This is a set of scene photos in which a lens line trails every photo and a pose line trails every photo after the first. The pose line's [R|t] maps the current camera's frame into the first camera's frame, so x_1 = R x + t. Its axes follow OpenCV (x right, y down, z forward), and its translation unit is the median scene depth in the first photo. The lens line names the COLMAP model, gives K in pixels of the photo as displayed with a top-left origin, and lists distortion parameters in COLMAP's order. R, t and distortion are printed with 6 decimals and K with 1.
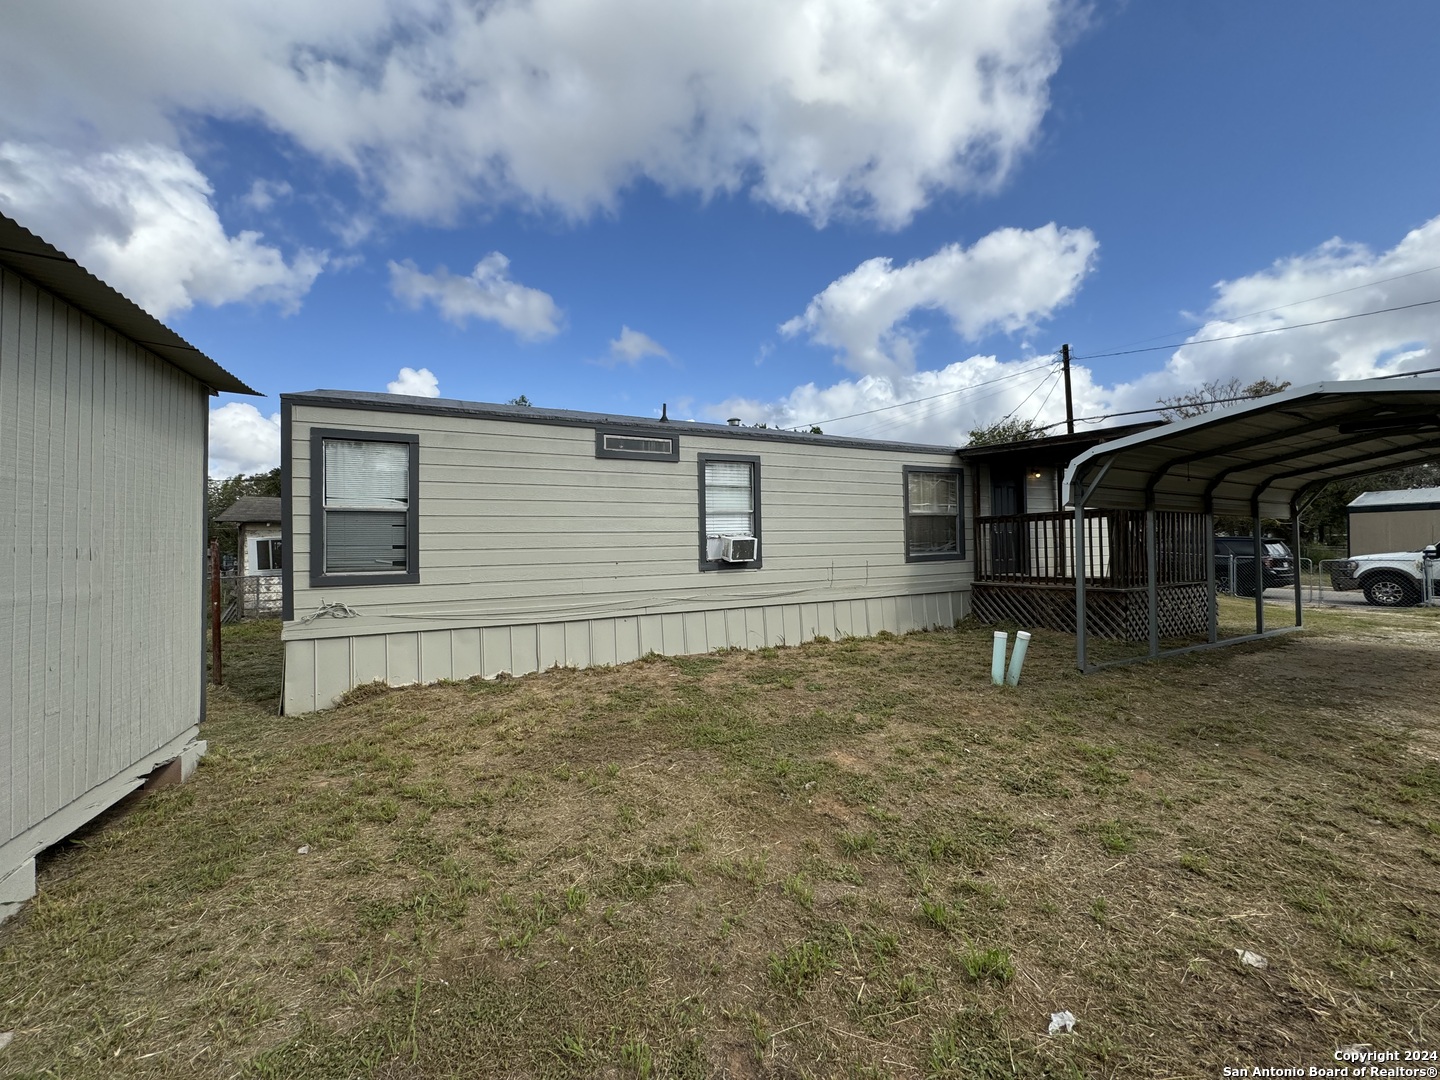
lens RADIAL K [[575.4, 0, 720.0], [0, 575.4, 540.0], [0, 0, 1]] dist [-0.001848, 0.000043]
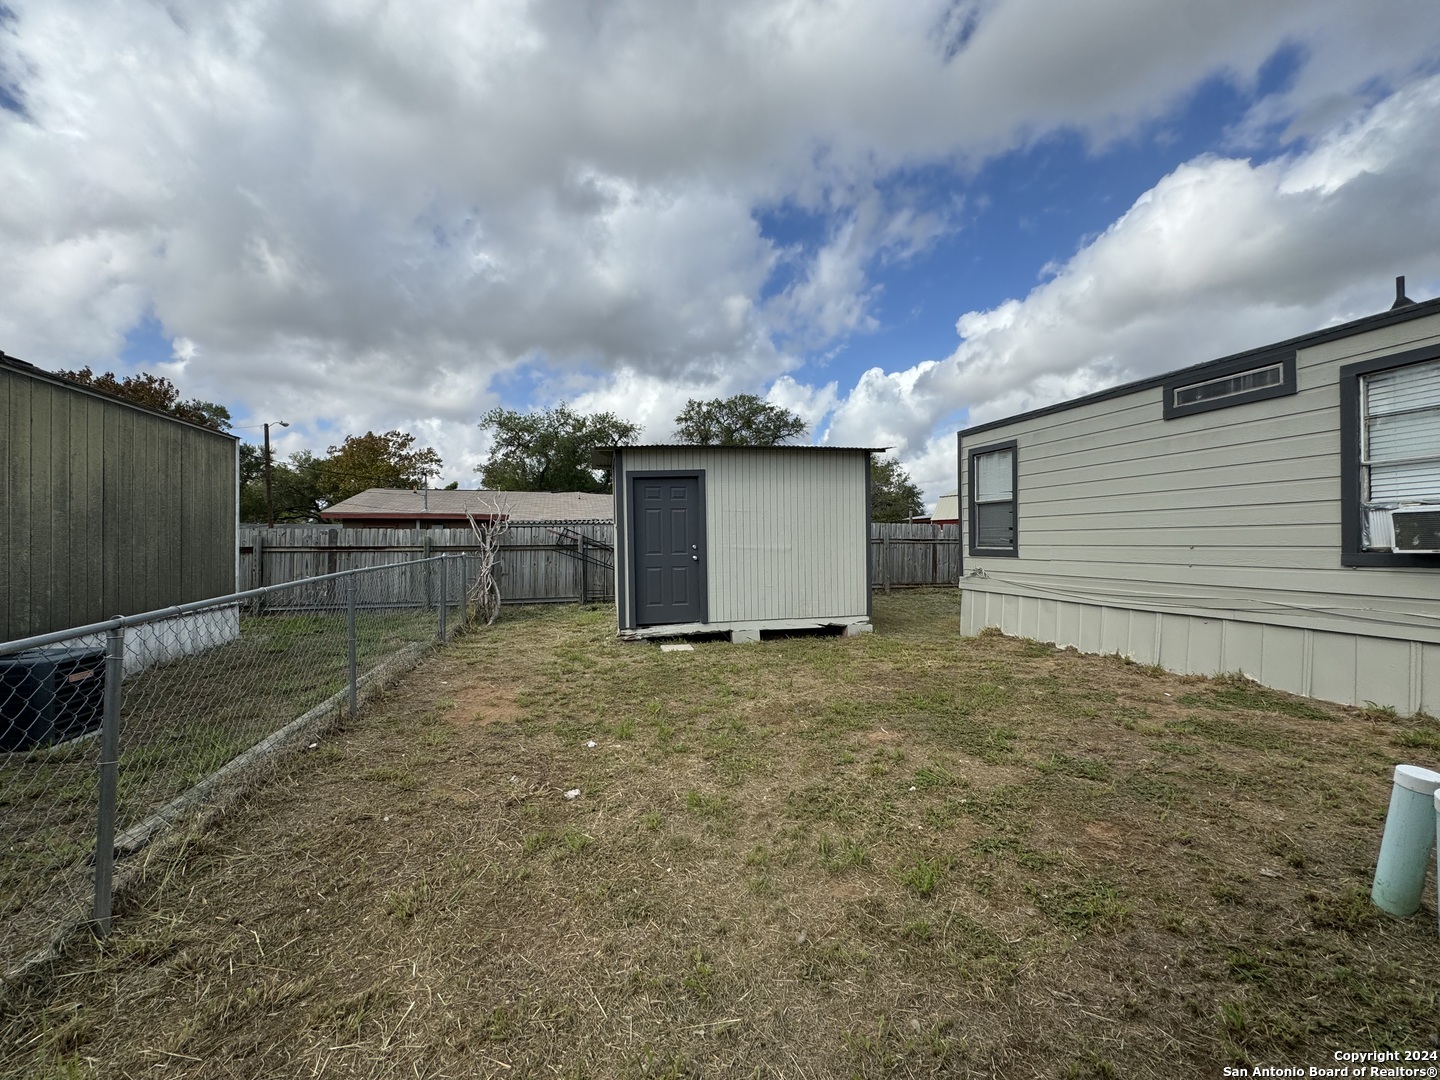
lens RADIAL K [[575.4, 0, 720.0], [0, 575.4, 540.0], [0, 0, 1]] dist [-0.001848, 0.000043]
pose [[-0.193700, 0.016909, -0.980915, 0.797714], [0.022739, 0.999660, 0.012742, 0.005709], [0.980797, -0.019837, -0.194019, 0.575932]]
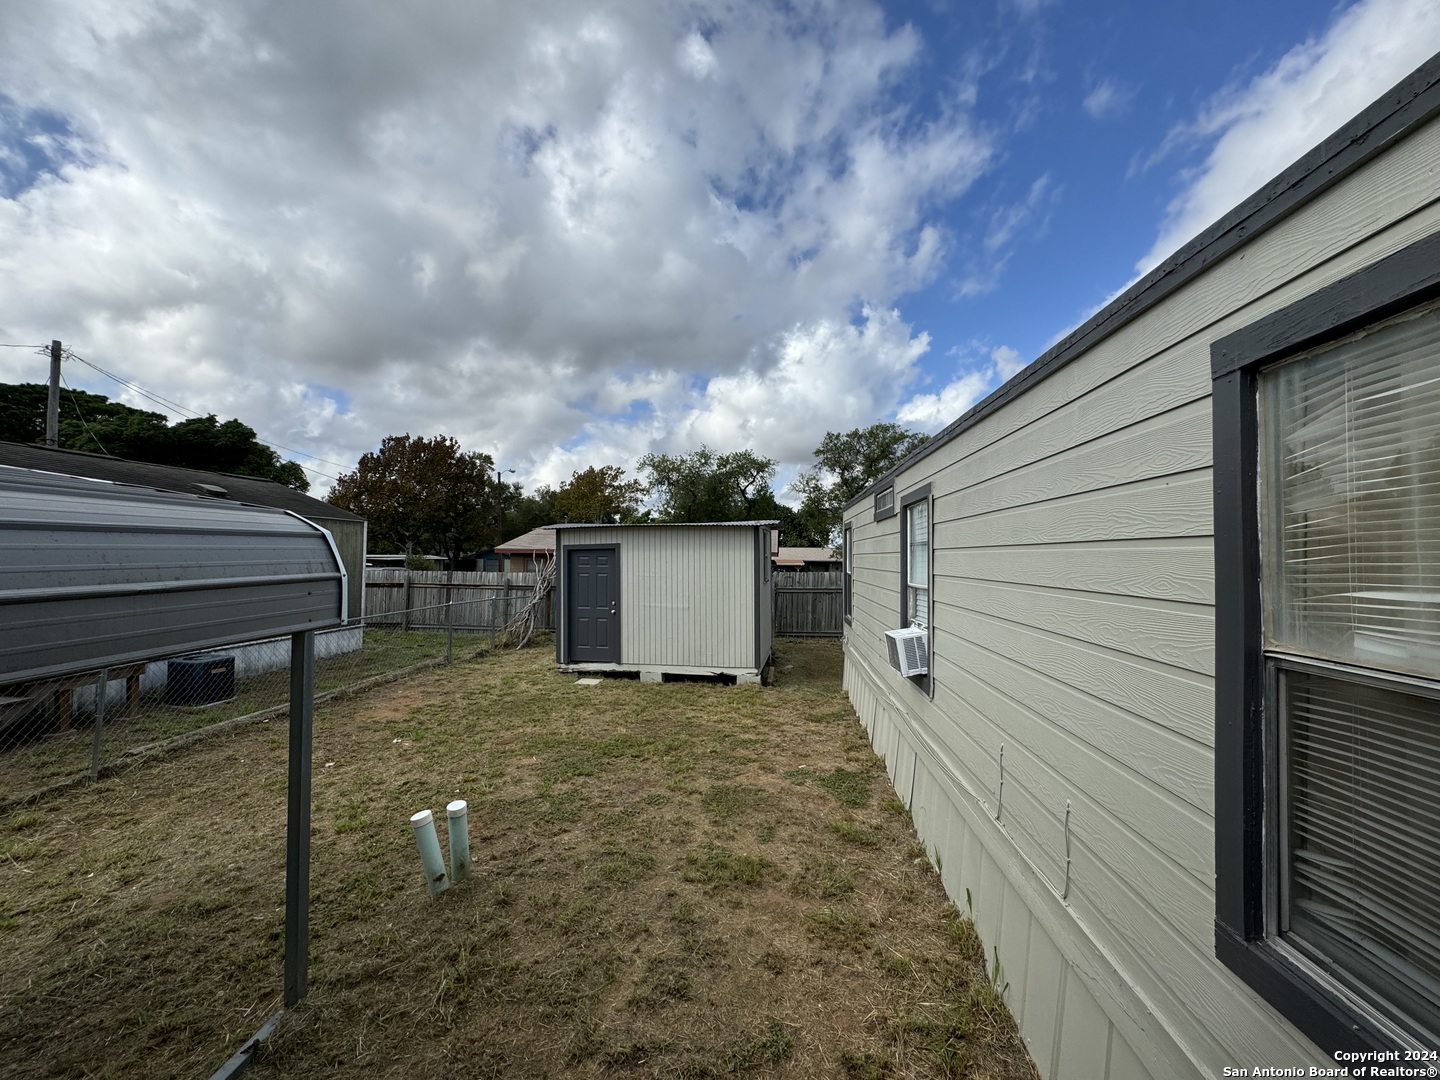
lens RADIAL K [[575.4, 0, 720.0], [0, 575.4, 540.0], [0, 0, 1]] dist [-0.001848, 0.000043]
pose [[-0.538630, -0.012438, -0.842451, 0.773241], [0.009754, 0.999732, -0.020997, -0.106637], [0.842486, -0.019527, -0.538364, 1.412570]]
